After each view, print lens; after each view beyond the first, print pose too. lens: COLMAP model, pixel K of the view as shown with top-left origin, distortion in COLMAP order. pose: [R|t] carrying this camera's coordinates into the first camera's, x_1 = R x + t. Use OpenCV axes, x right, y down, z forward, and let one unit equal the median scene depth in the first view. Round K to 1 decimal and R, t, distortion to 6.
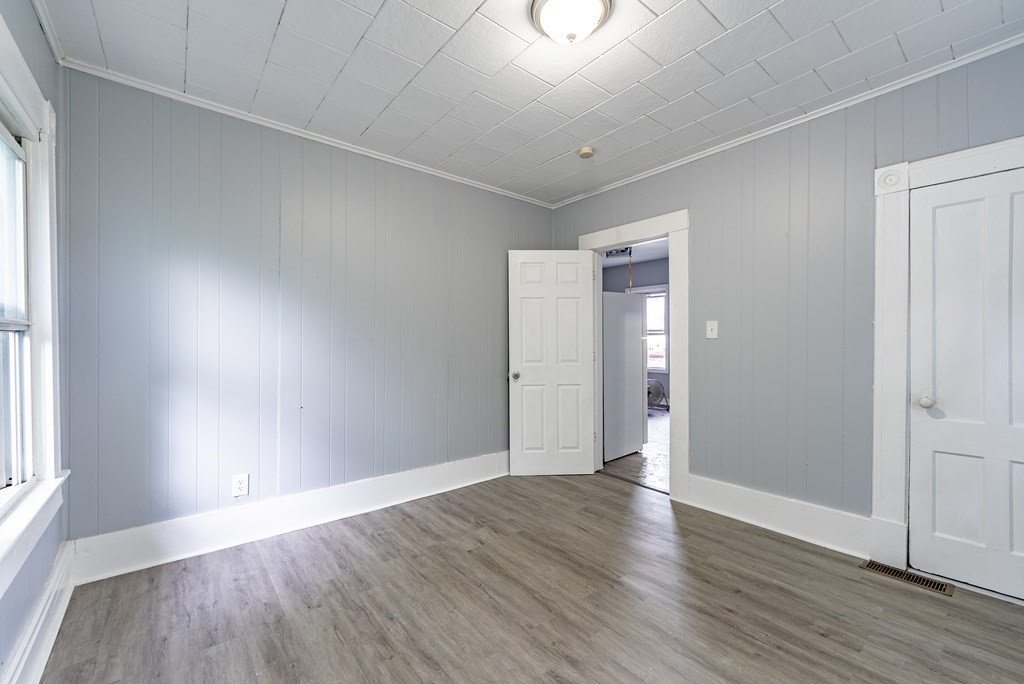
lens RADIAL K [[423.0, 0, 507.8], [0, 423.0, 341.4], [0, 0, 1]] dist [0.000385, -0.000320]
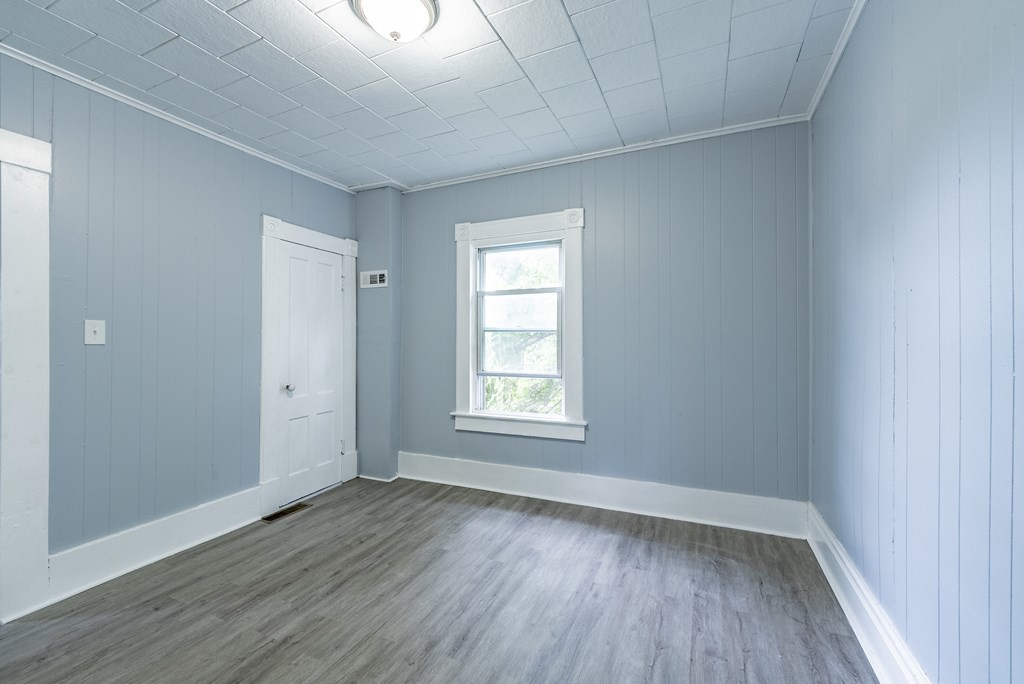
lens RADIAL K [[423.0, 0, 507.8], [0, 423.0, 341.4], [0, 0, 1]] dist [0.000385, -0.000320]
pose [[-0.444663, 0.009244, 0.895650, -0.687847], [0.011514, 0.999923, -0.004604, -0.001036], [-0.895624, 0.008265, -0.444735, 0.996345]]
